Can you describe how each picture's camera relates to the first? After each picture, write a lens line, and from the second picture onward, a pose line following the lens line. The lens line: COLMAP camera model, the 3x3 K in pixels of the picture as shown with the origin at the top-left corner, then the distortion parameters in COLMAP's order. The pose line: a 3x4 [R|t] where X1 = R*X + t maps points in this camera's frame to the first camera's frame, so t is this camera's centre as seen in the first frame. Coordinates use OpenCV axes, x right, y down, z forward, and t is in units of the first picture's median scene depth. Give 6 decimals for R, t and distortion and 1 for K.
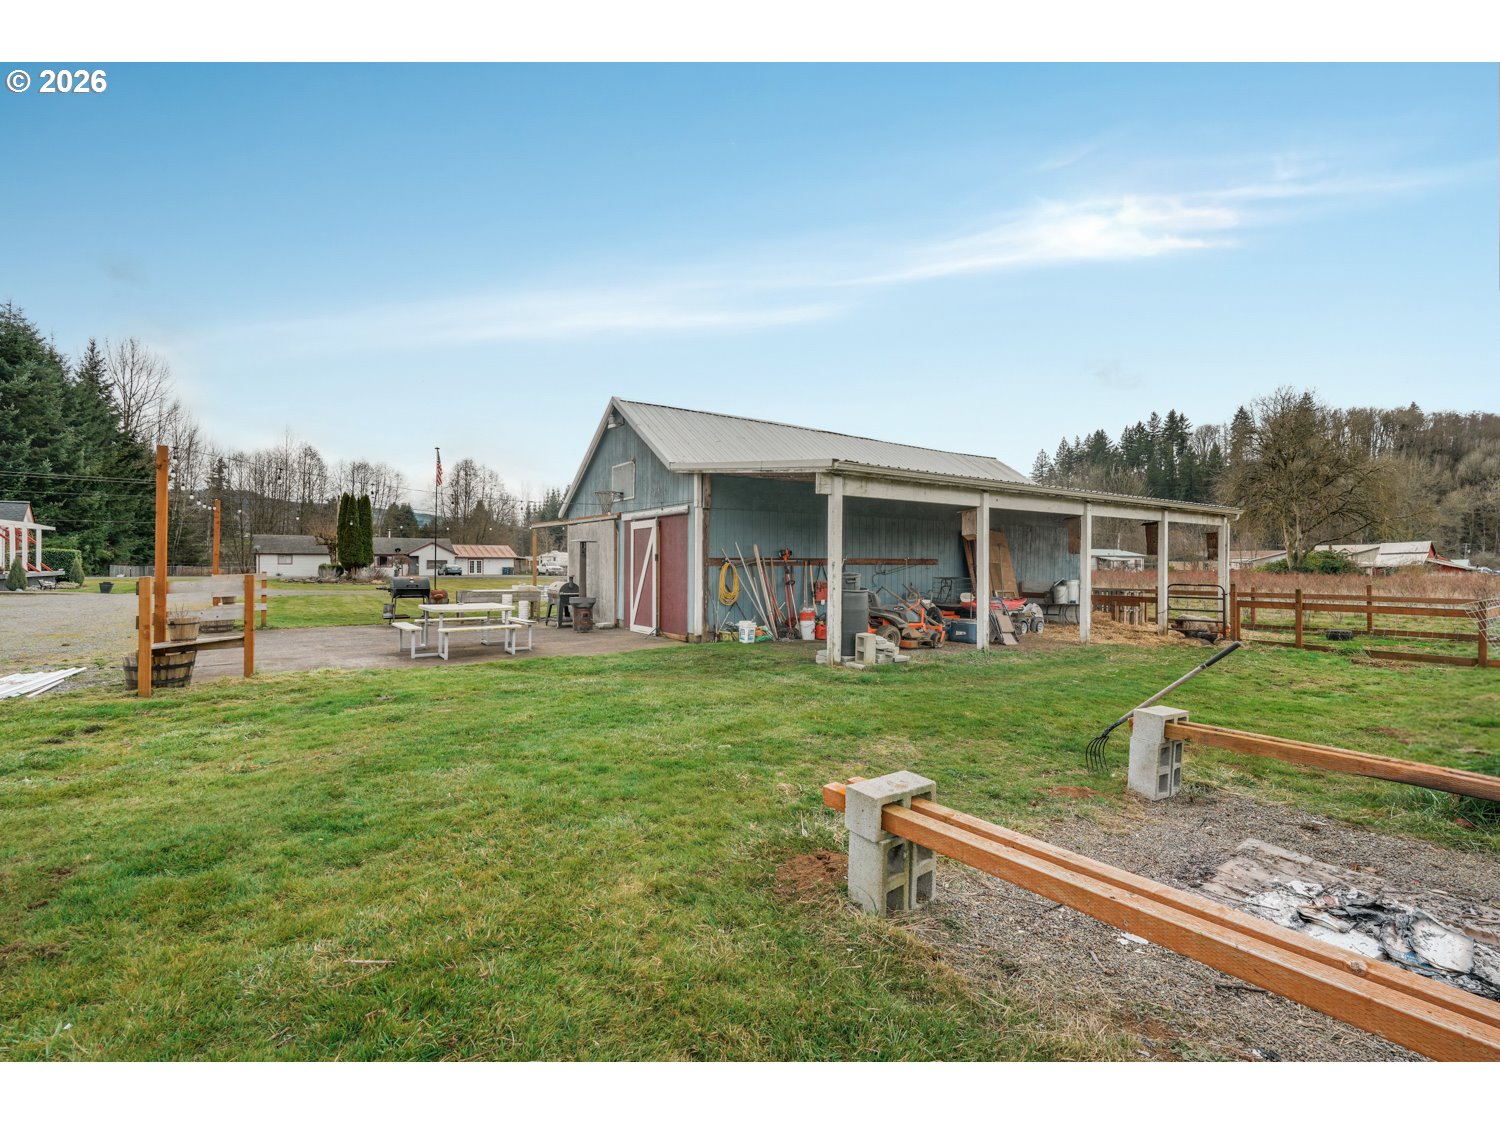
lens RADIAL K [[670.2, 0, 750.0], [0, 670.2, 562.5], [0, 0, 1]] dist [0.008818, 0.000191]
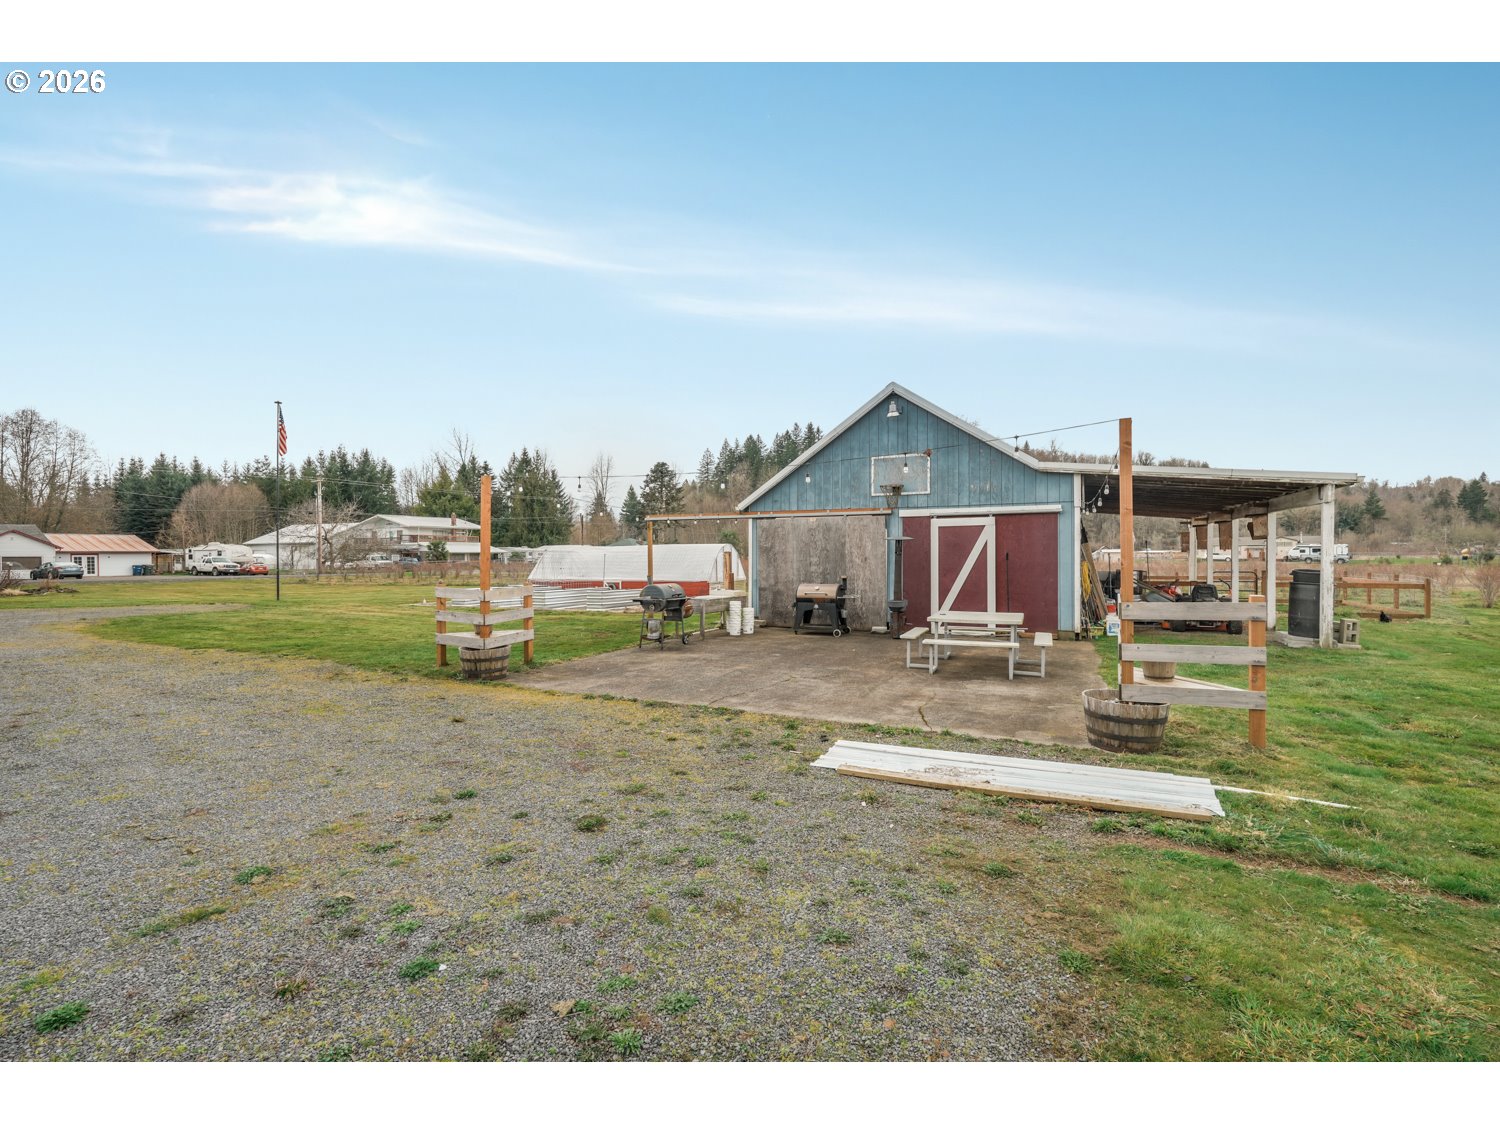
lens RADIAL K [[670.2, 0, 750.0], [0, 670.2, 562.5], [0, 0, 1]] dist [0.008818, 0.000191]
pose [[0.878210, -0.015020, 0.478039, -0.171394], [0.008183, 0.999832, 0.016382, -0.003173], [-0.478205, -0.010475, 0.878186, 0.057522]]
